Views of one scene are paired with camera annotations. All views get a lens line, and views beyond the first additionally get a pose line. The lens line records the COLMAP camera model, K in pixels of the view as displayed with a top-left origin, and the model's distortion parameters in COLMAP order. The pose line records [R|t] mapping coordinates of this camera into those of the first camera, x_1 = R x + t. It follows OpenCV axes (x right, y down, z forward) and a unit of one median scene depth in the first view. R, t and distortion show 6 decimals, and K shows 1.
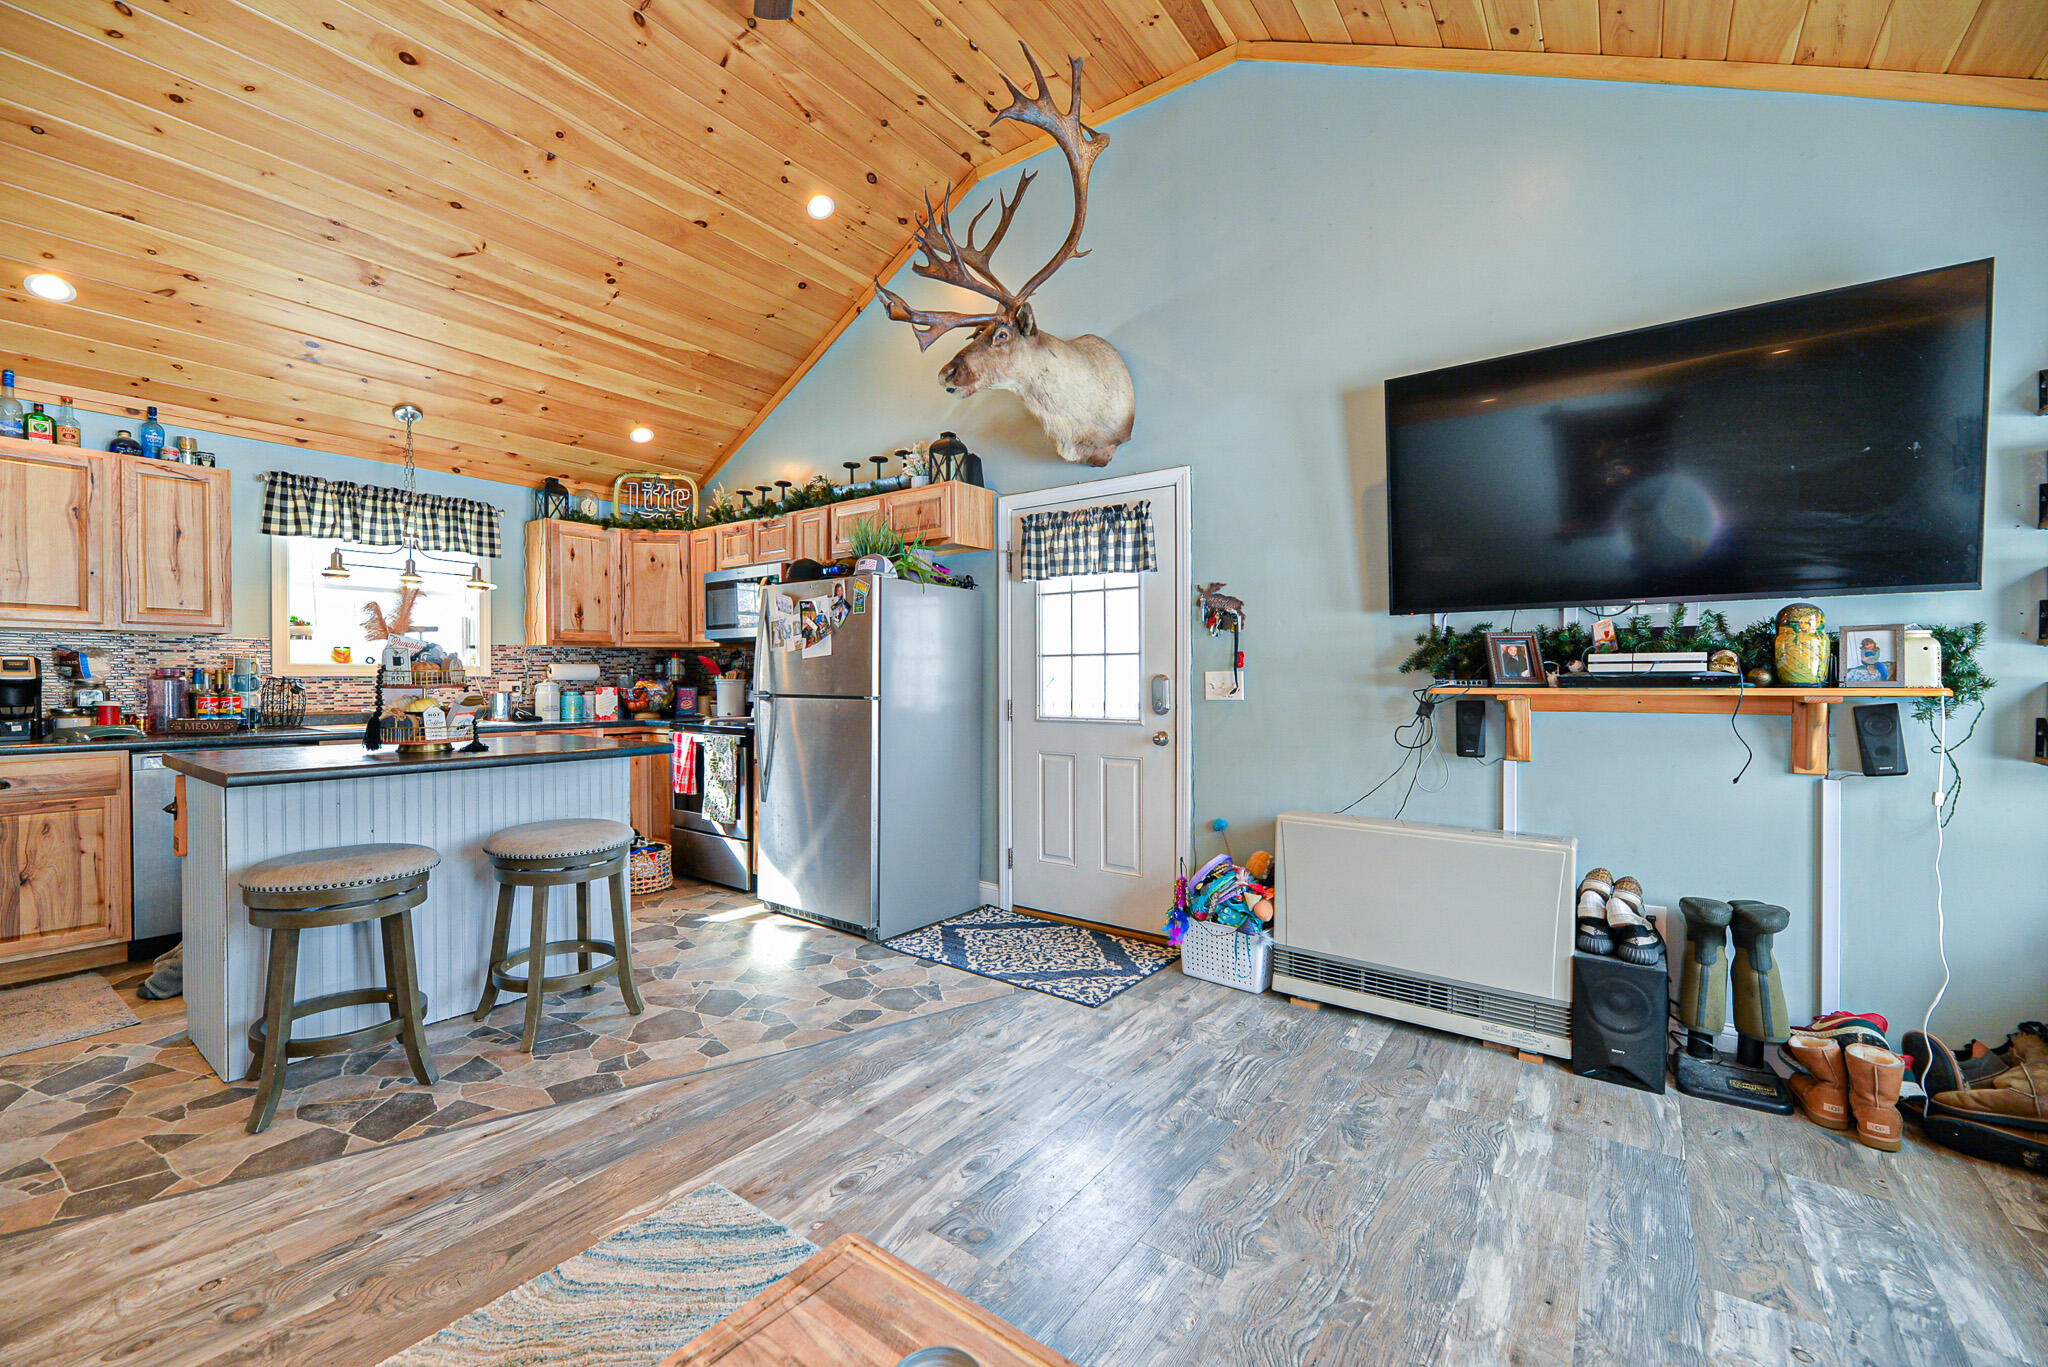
lens RADIAL K [[819.6, 0, 1020.8], [0, 819.6, 689.3], [0, 0, 1]] dist [0.000871, -0.003754]
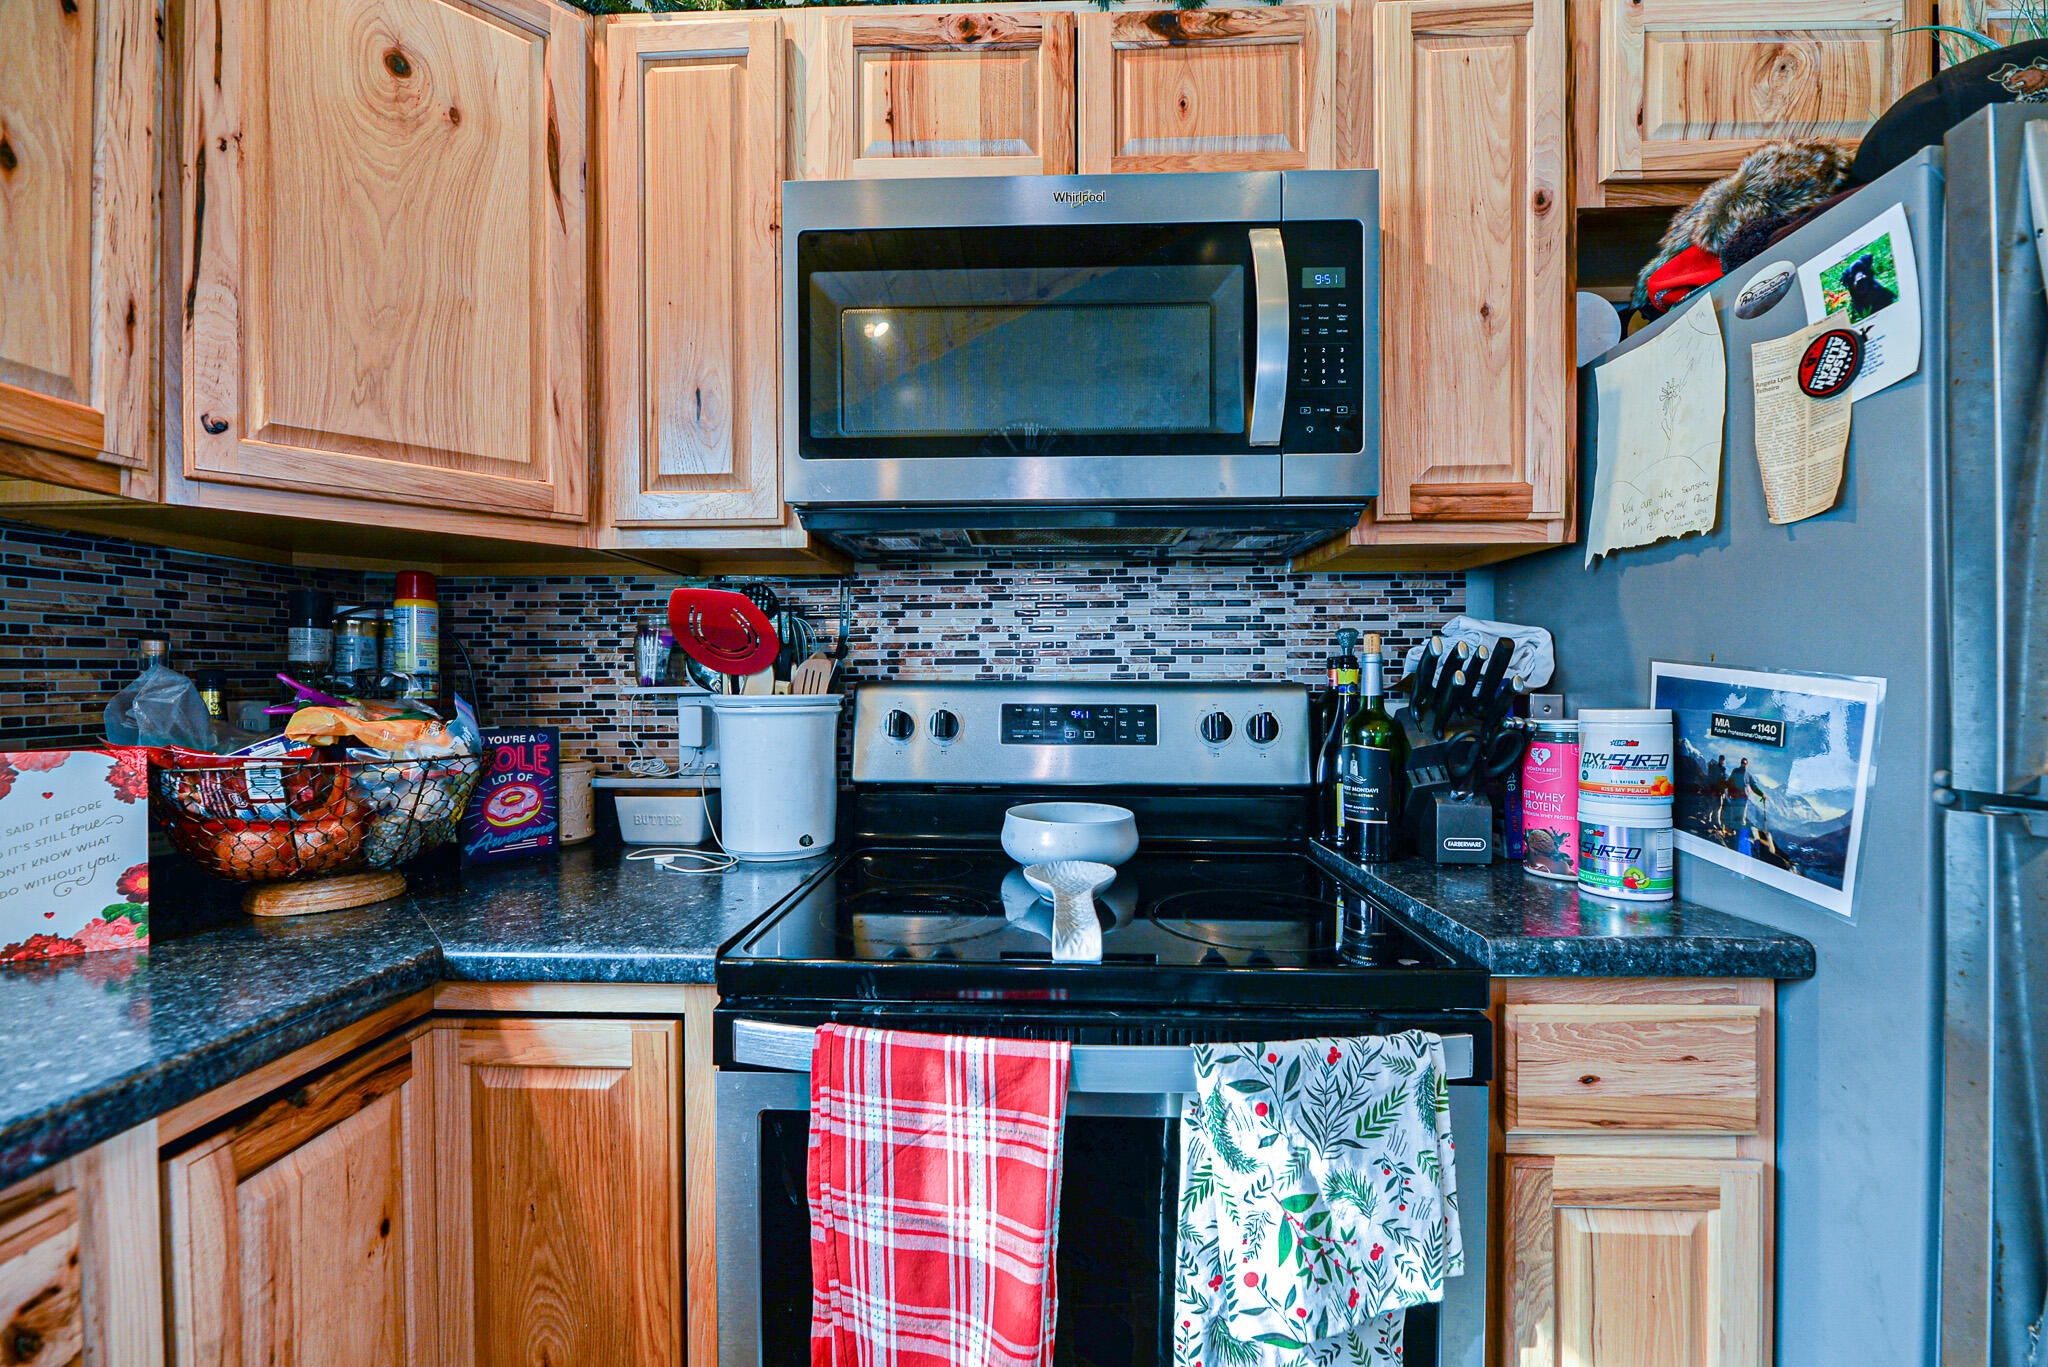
lens RADIAL K [[819.6, 0, 1014.8], [0, 819.6, 684.2], [0, 0, 1]] dist [0.000871, -0.003754]
pose [[0.829042, 0.000102, 0.559187, -0.598035], [0.008602, 0.999879, -0.012935, -0.015706], [-0.559121, 0.015534, 0.828941, 1.050006]]
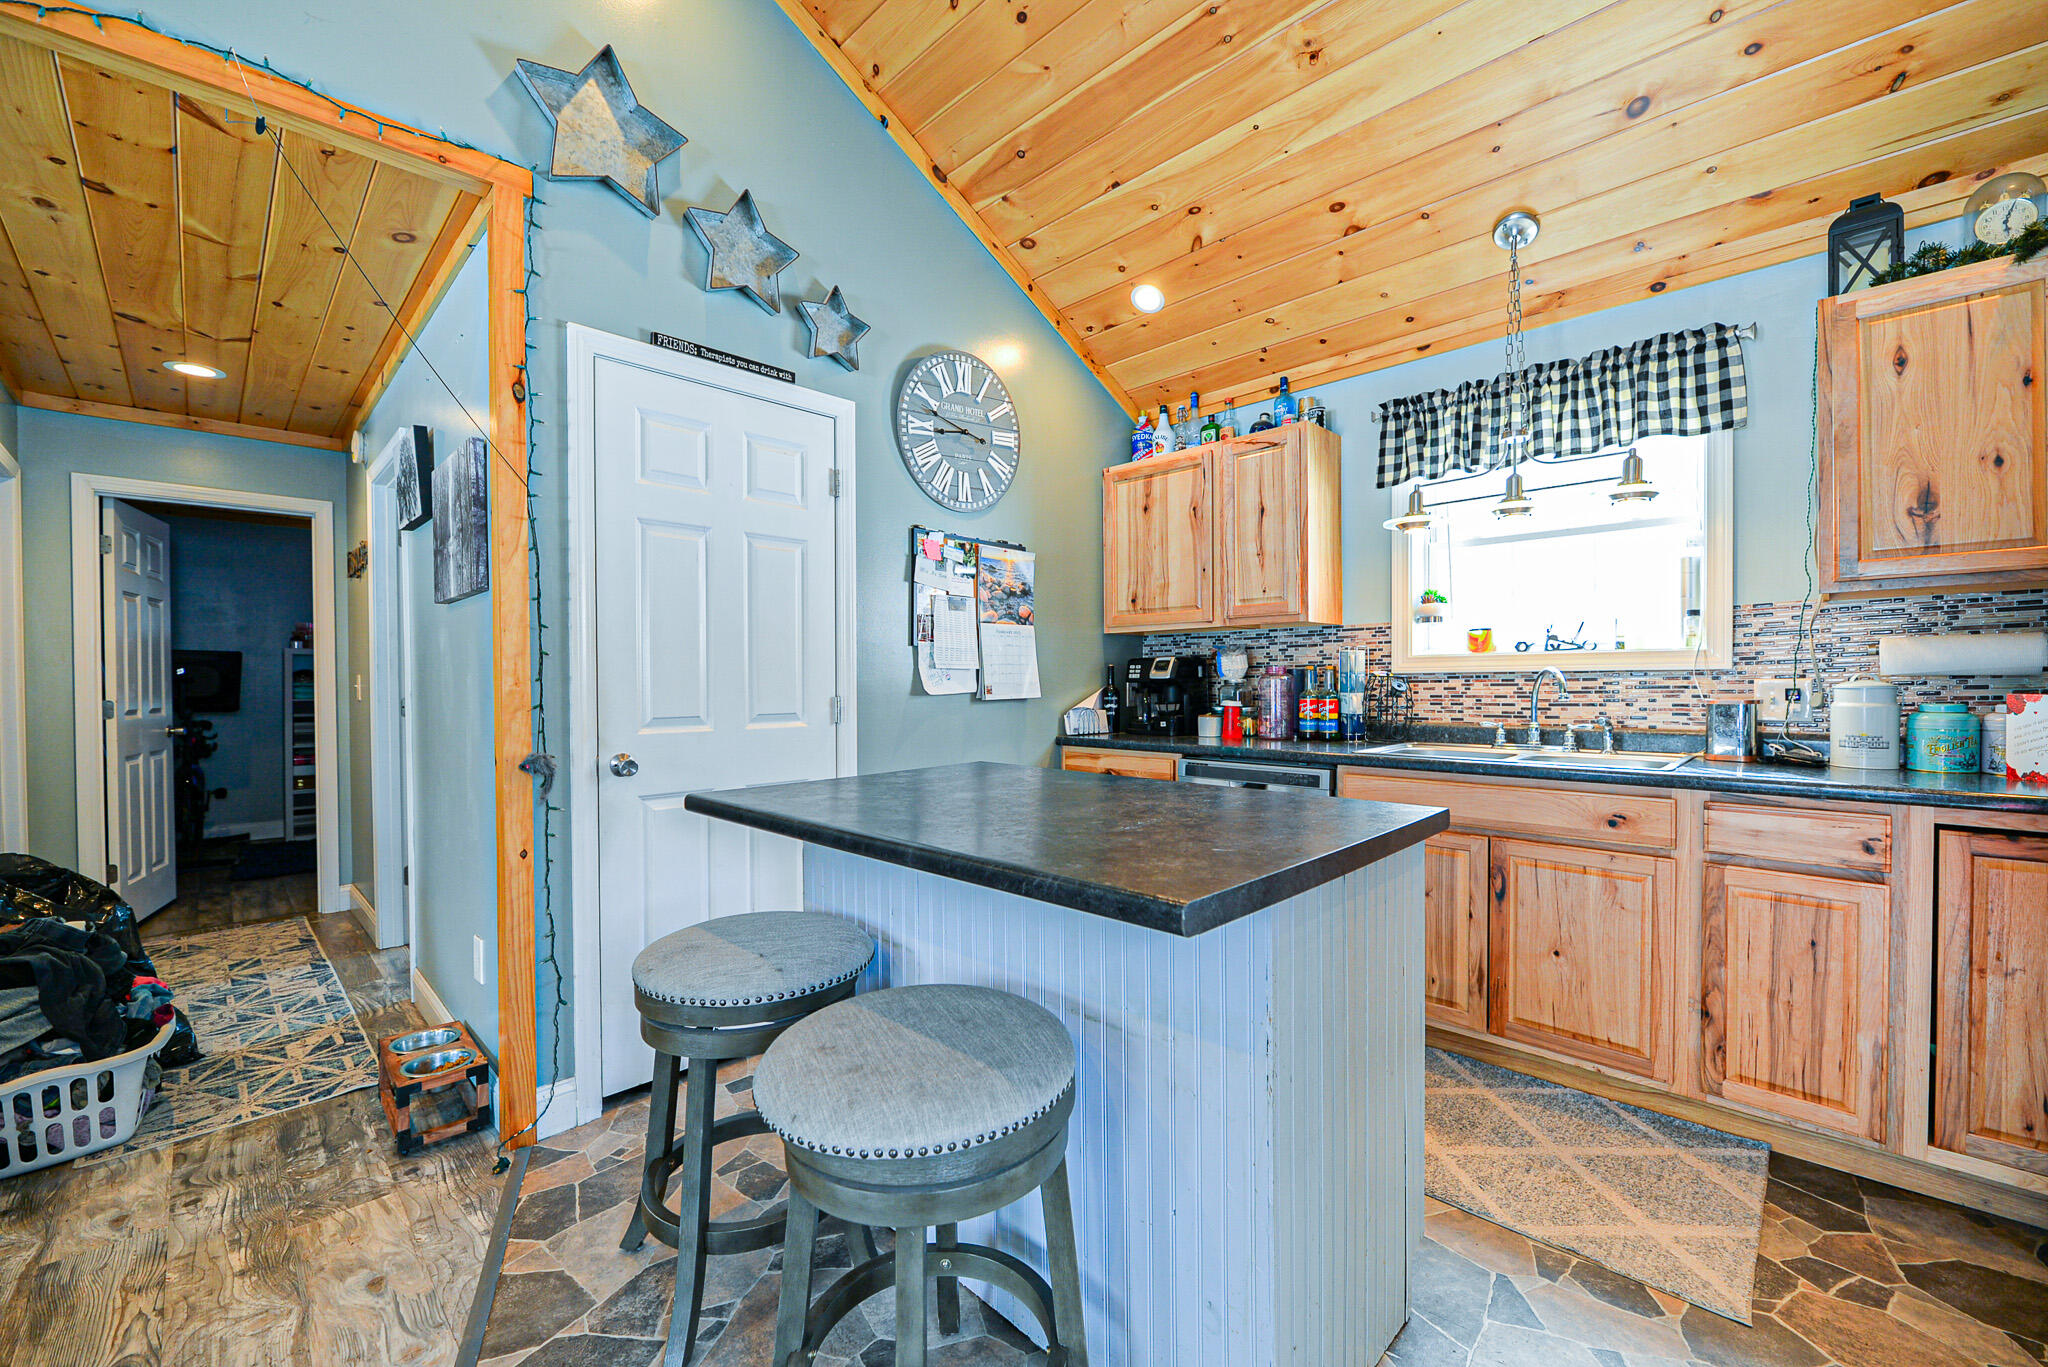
lens RADIAL K [[819.6, 0, 1019.0], [0, 819.6, 688.2], [0, 0, 1]] dist [0.000871, -0.003754]
pose [[-0.149147, 0.009397, -0.988770, -0.115034], [-0.006628, 0.999923, 0.010503, -0.008392], [0.988793, 0.008121, -0.149074, 0.826990]]
